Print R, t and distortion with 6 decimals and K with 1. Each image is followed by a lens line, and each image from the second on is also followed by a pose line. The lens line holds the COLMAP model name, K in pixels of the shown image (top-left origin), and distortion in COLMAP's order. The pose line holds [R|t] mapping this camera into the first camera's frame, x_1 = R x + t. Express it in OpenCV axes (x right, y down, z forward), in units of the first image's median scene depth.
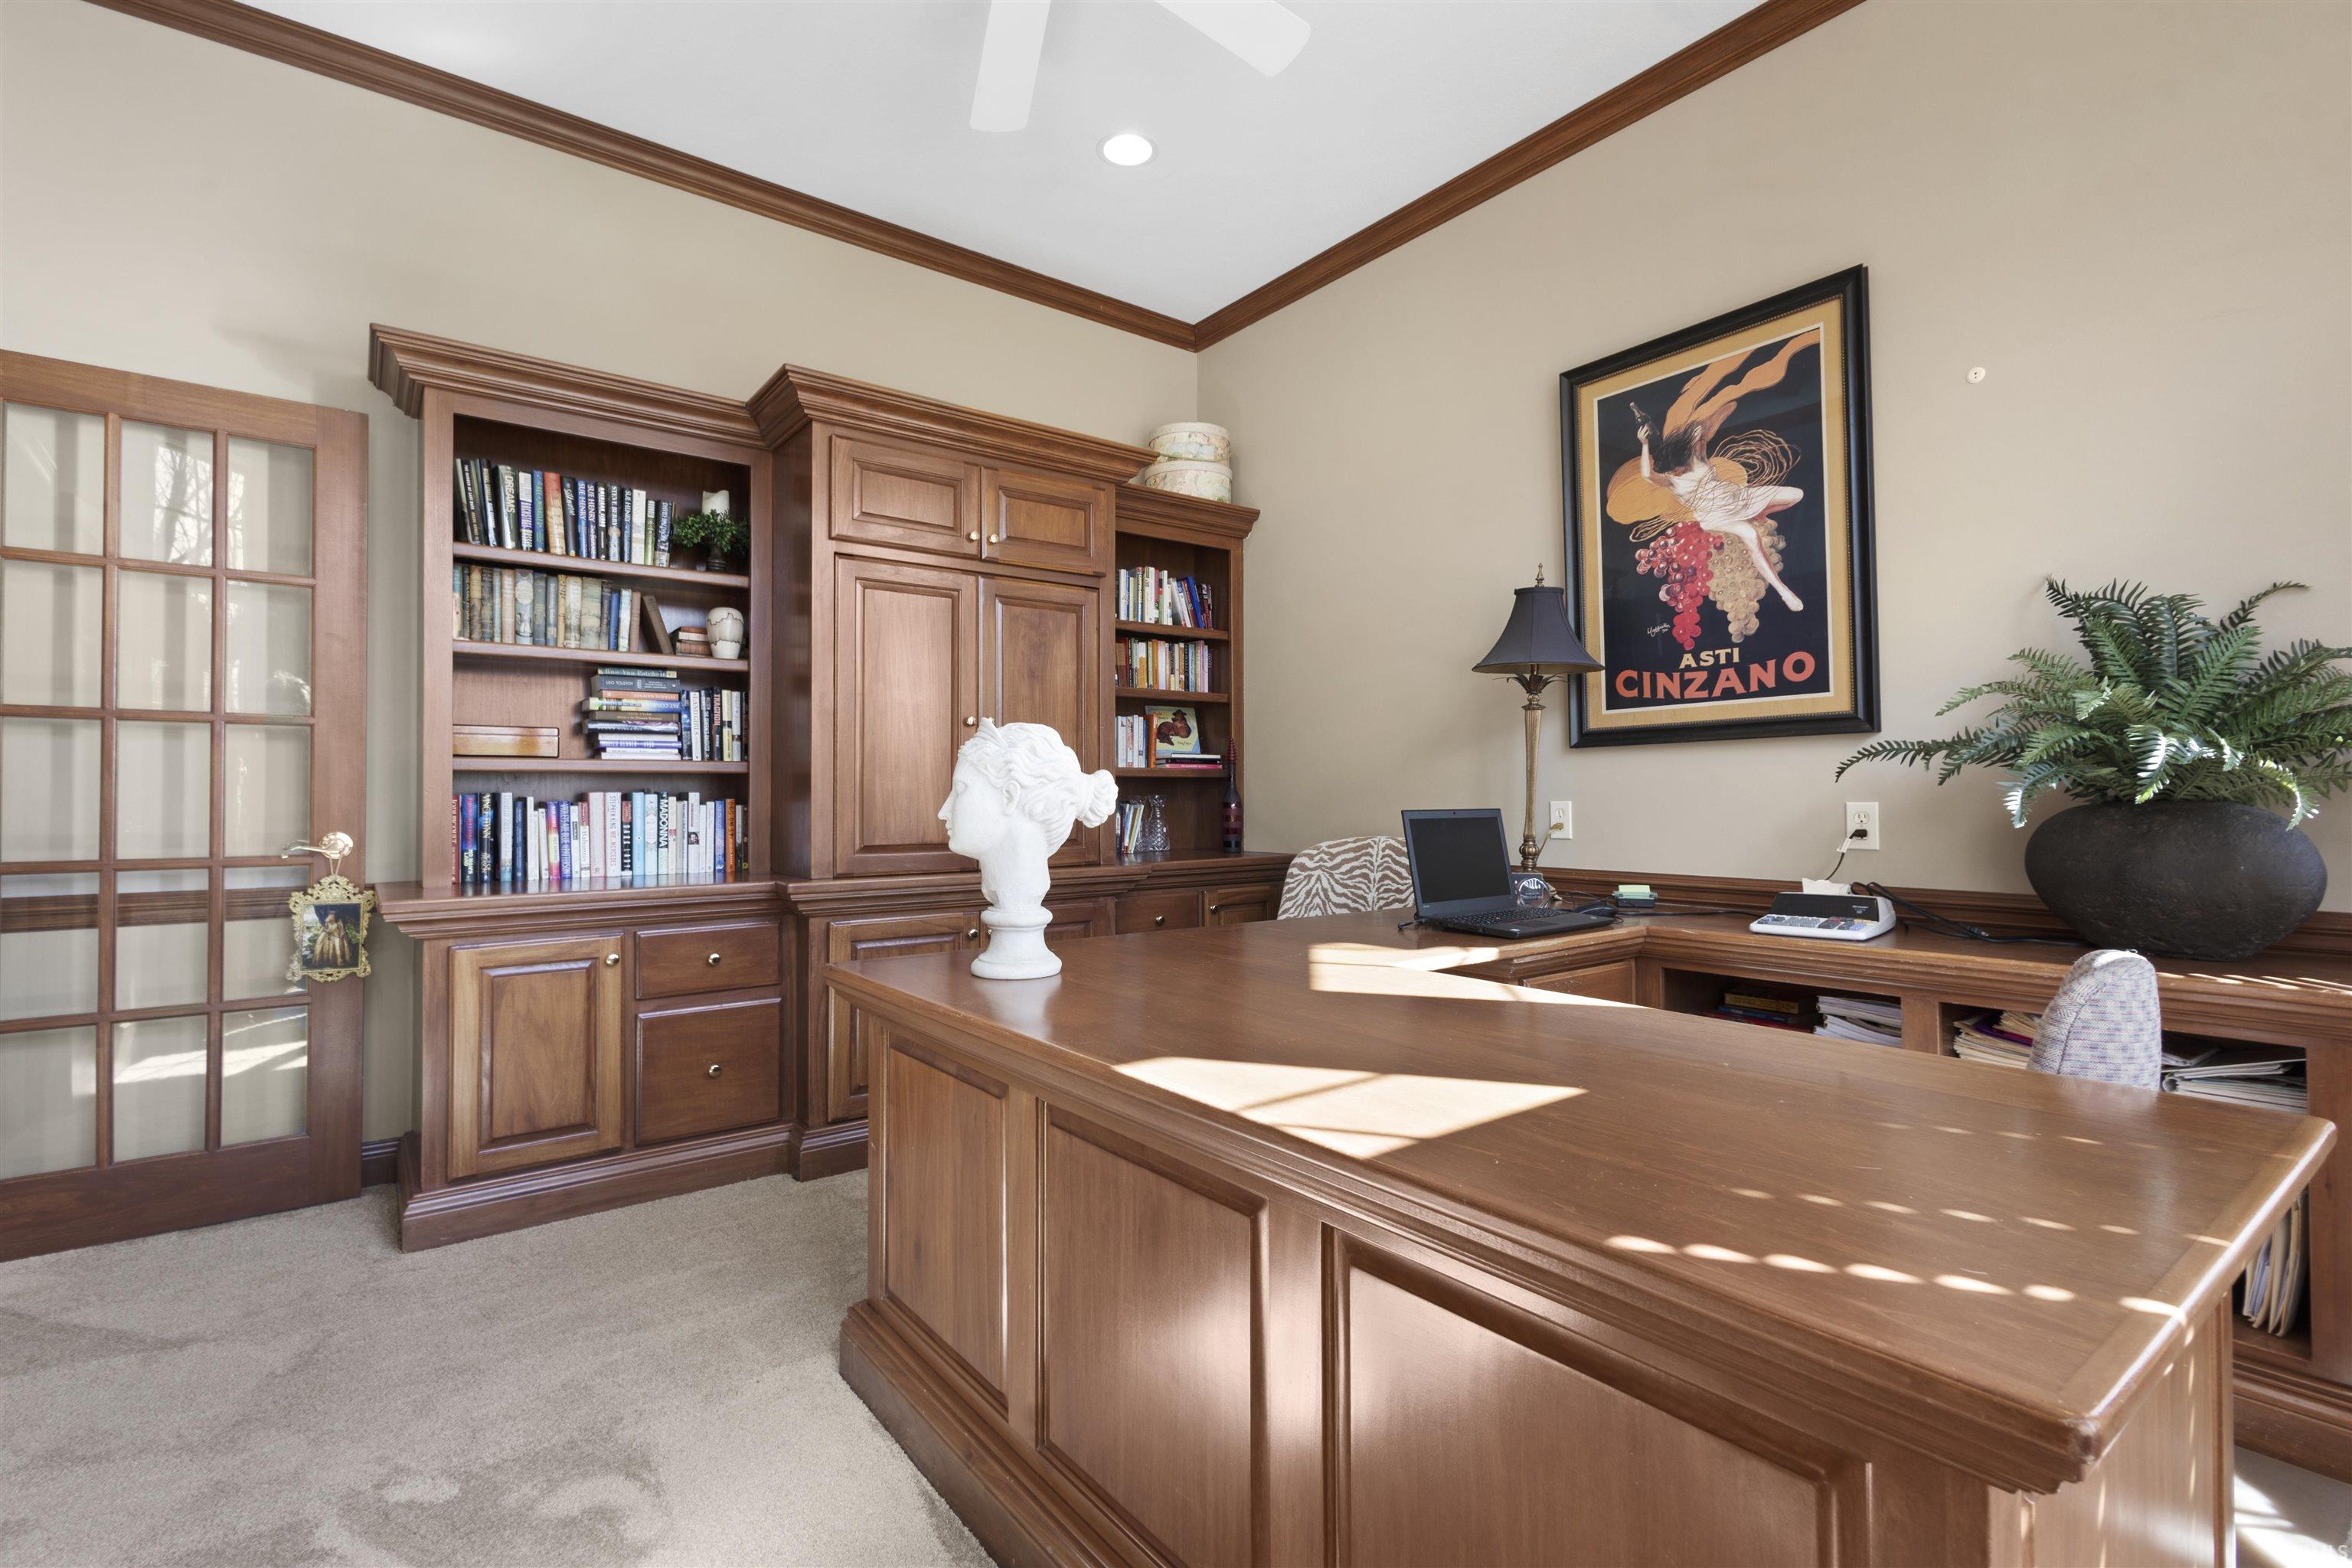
lens RADIAL K [[1102.7, 0, 1175.0], [0, 1102.7, 779.8], [0, 0, 1]] dist [0.022205, 0.000126]
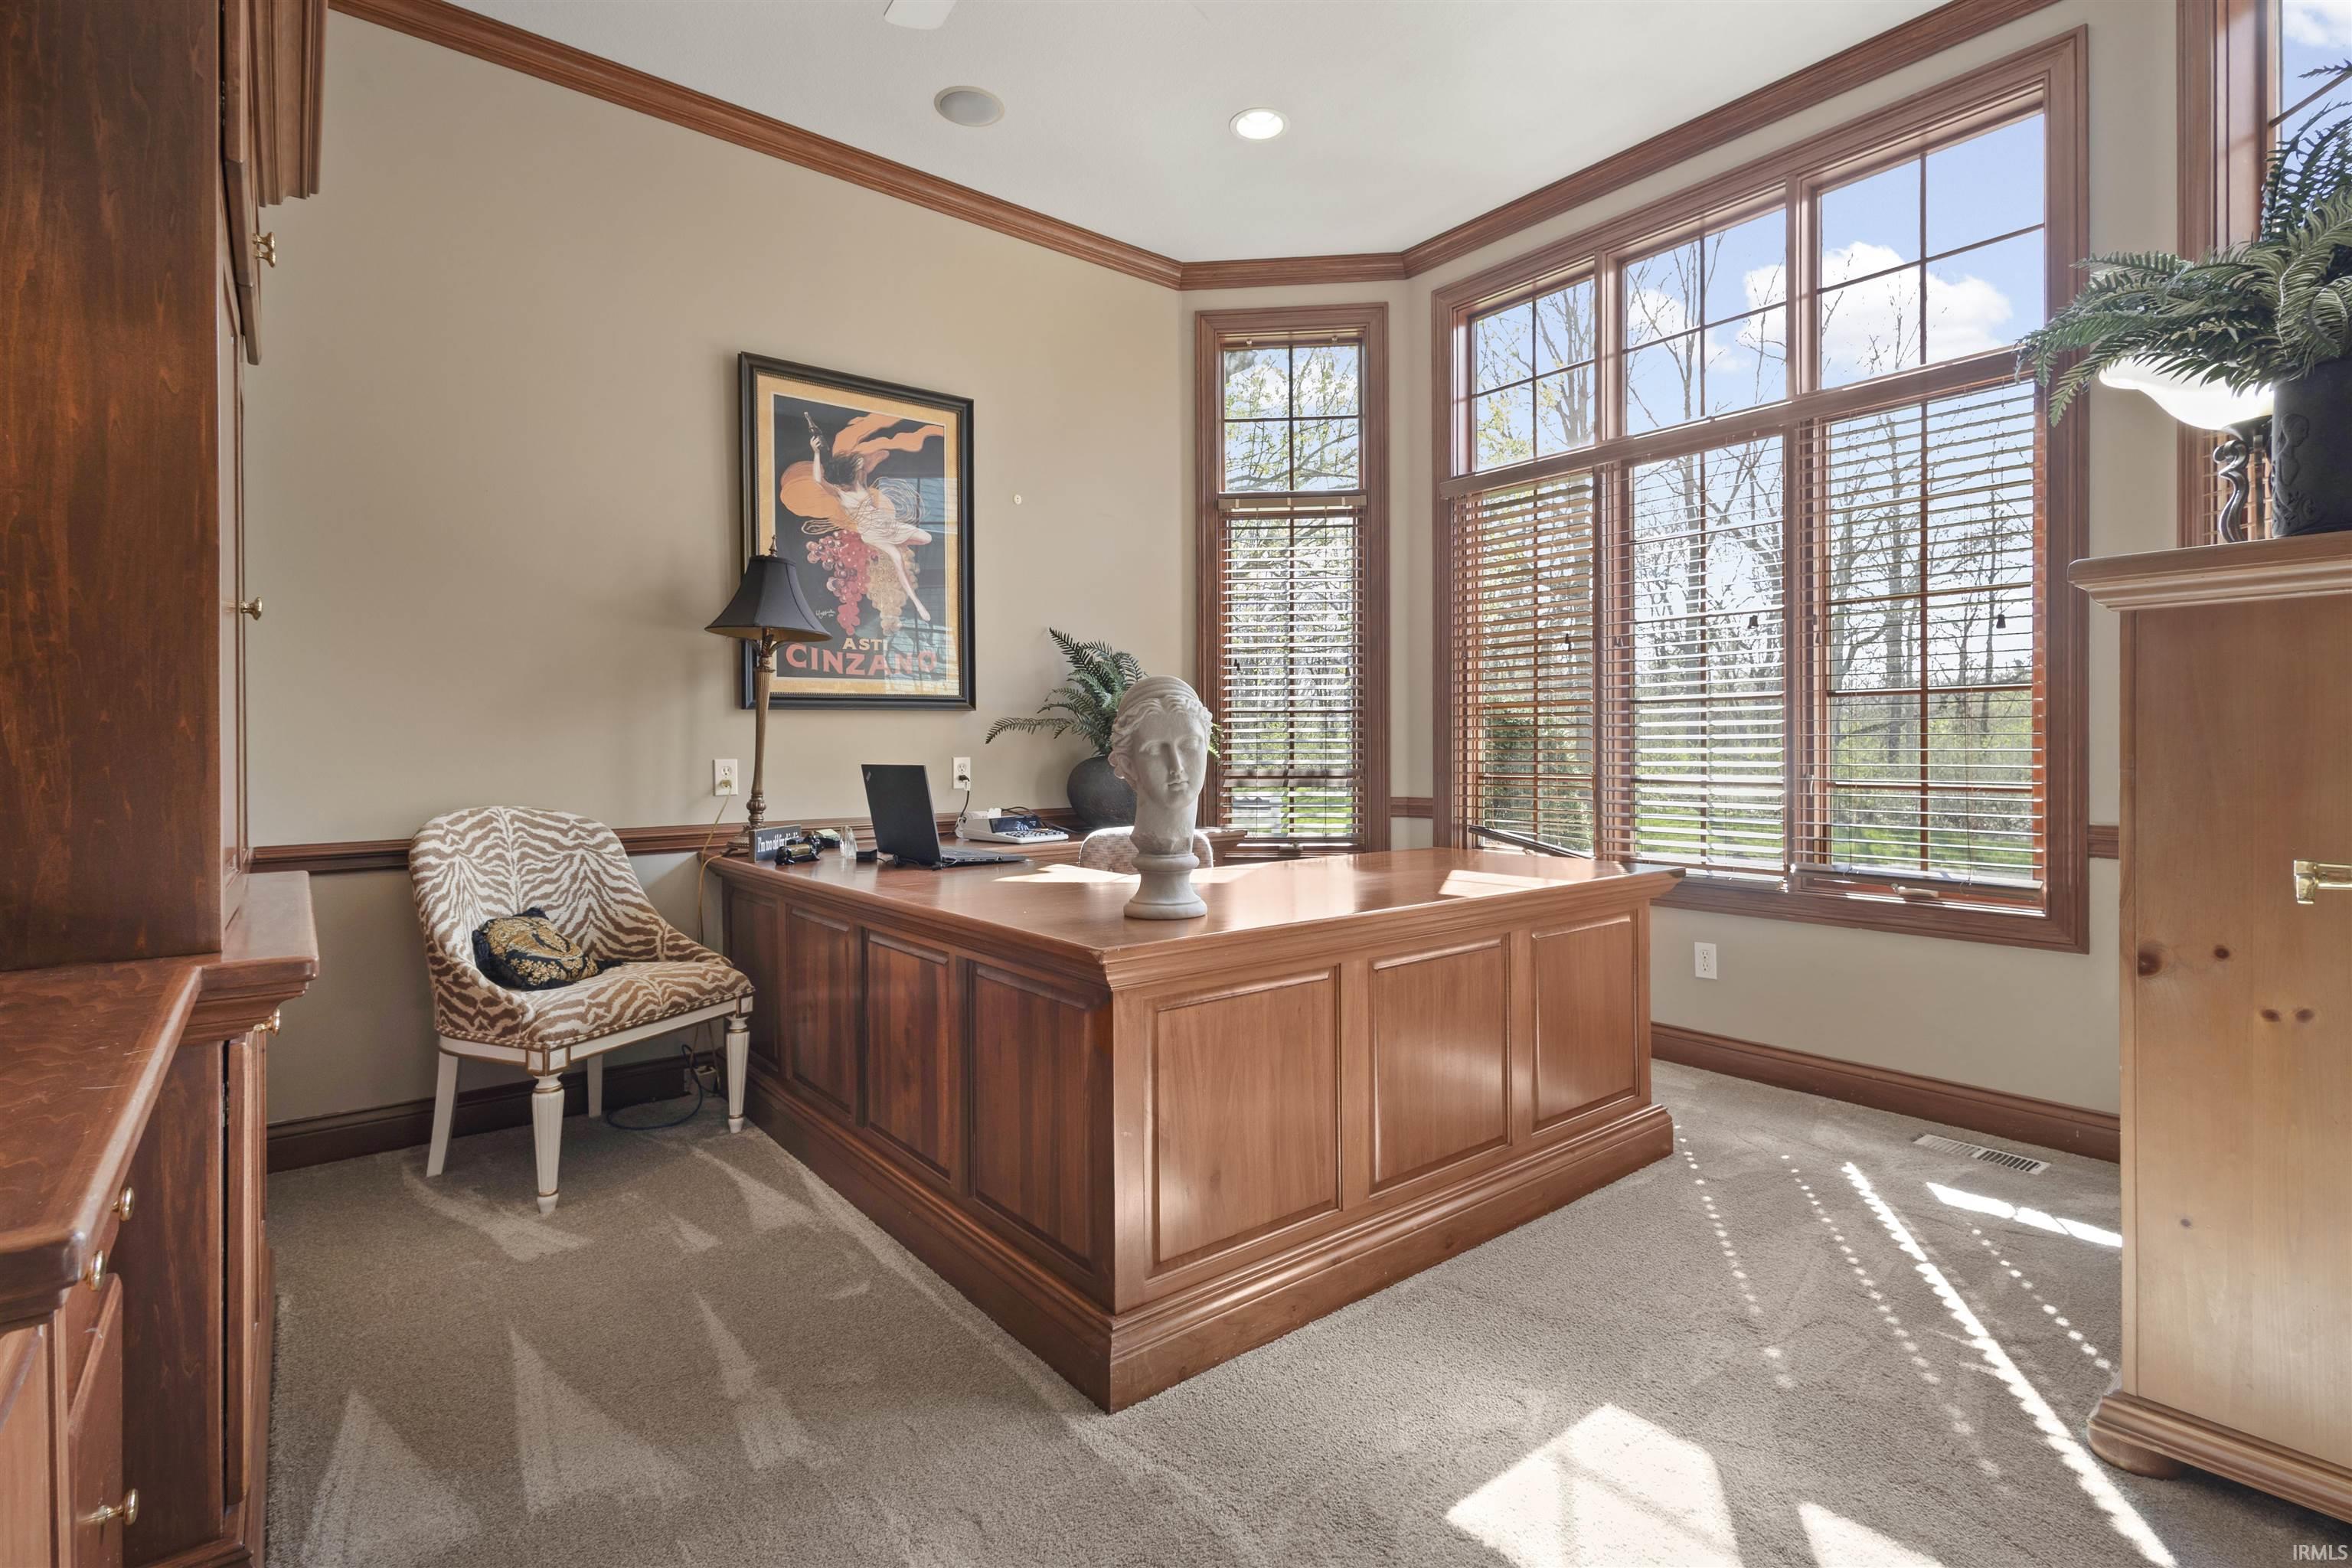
lens RADIAL K [[1102.7, 0, 1171.7], [0, 1102.7, 765.8], [0, 0, 1]] dist [0.022205, 0.000126]
pose [[-0.020259, -0.006317, 0.999775, -0.770656], [-0.002884, 0.999976, 0.006259, 0.019501], [-0.999791, -0.002756, -0.020276, 0.662929]]
